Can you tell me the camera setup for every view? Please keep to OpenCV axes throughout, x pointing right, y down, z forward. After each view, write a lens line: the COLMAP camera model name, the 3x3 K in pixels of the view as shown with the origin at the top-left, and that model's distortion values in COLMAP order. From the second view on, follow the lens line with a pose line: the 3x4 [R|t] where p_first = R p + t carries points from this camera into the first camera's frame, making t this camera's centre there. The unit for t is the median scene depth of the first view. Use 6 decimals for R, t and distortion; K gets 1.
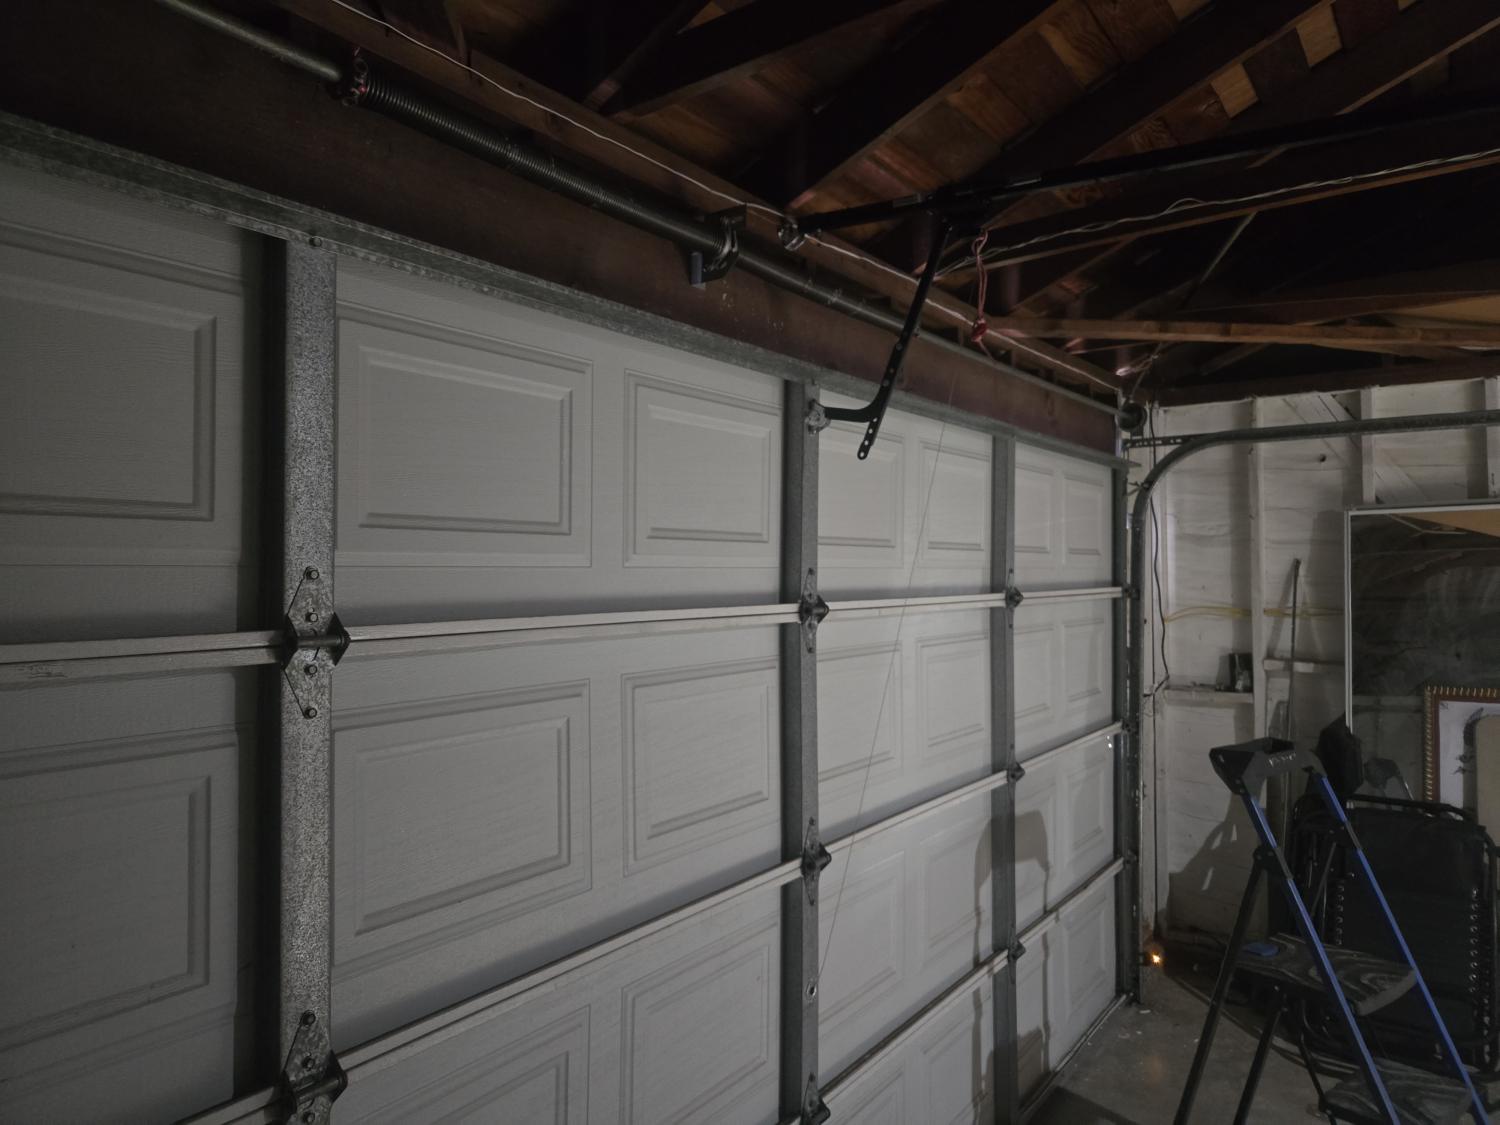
lens RADIAL K [[1034.5, 0, 750.0], [0, 1034.5, 562.5], [0, 0, 1]] dist [0.004280, 0.003679]
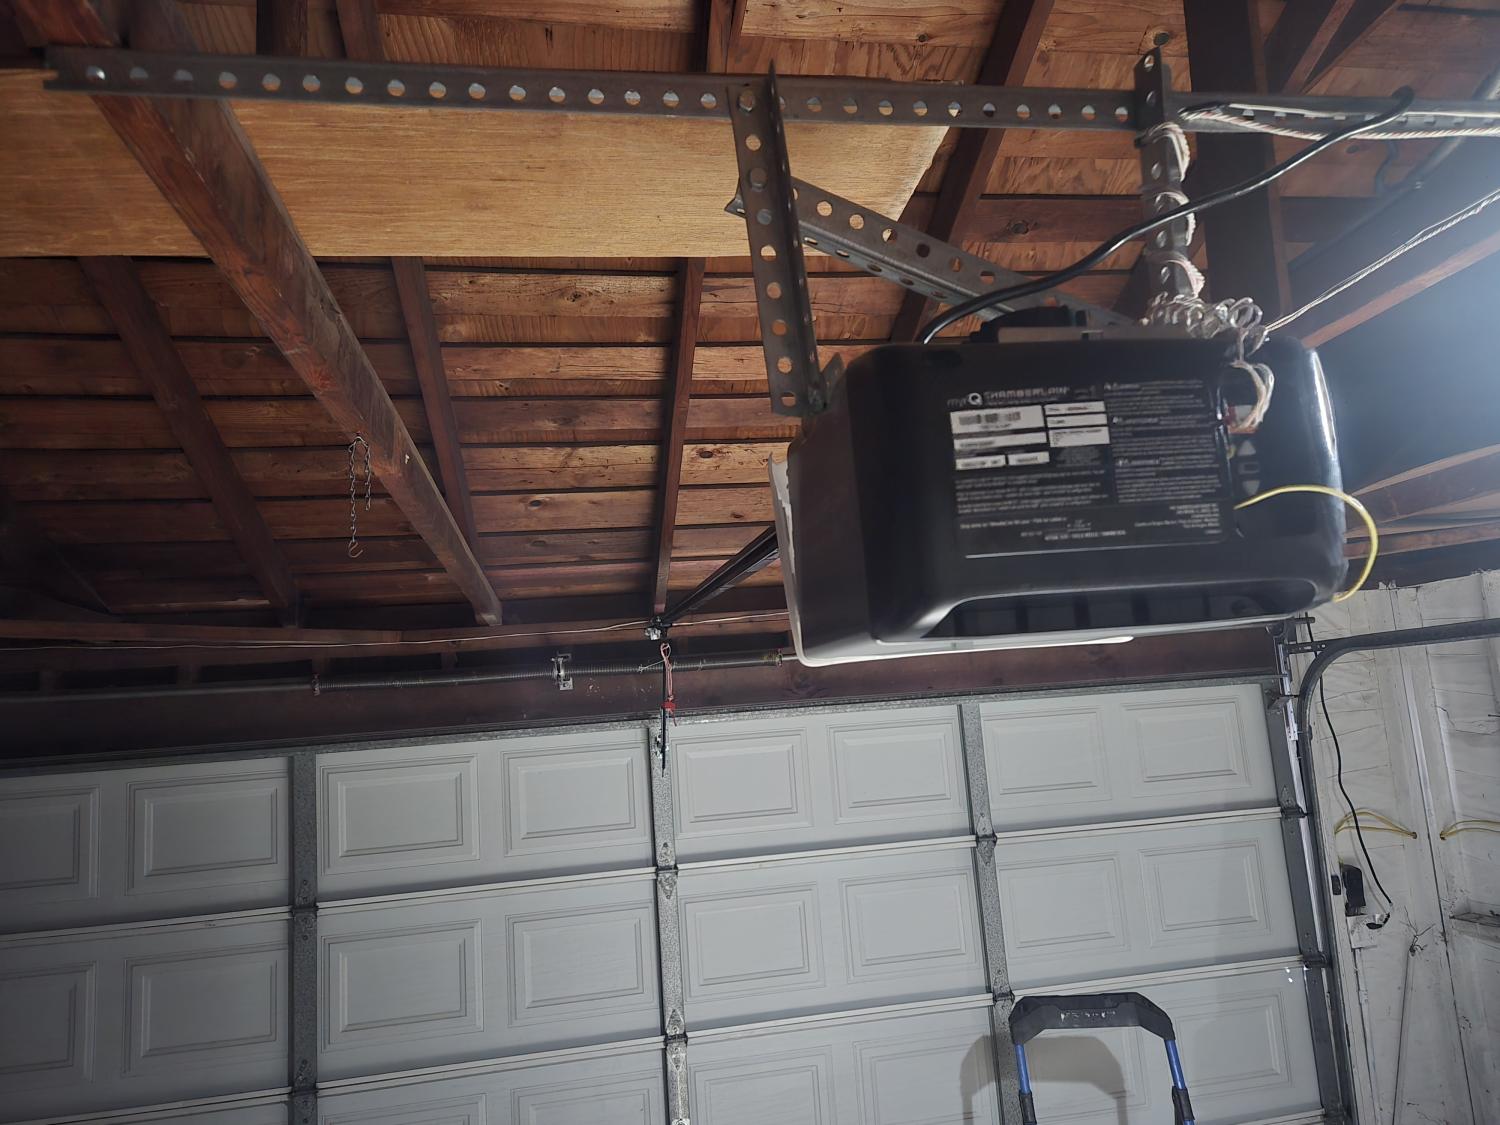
lens RADIAL K [[1034.5, 0, 750.0], [0, 1034.5, 562.5], [0, 0, 1]] dist [0.004280, 0.003679]
pose [[0.701281, -0.157434, -0.695284, 0.828724], [0.077812, 0.986387, -0.144865, -0.112957], [0.708626, 0.047489, 0.703985, -0.027042]]
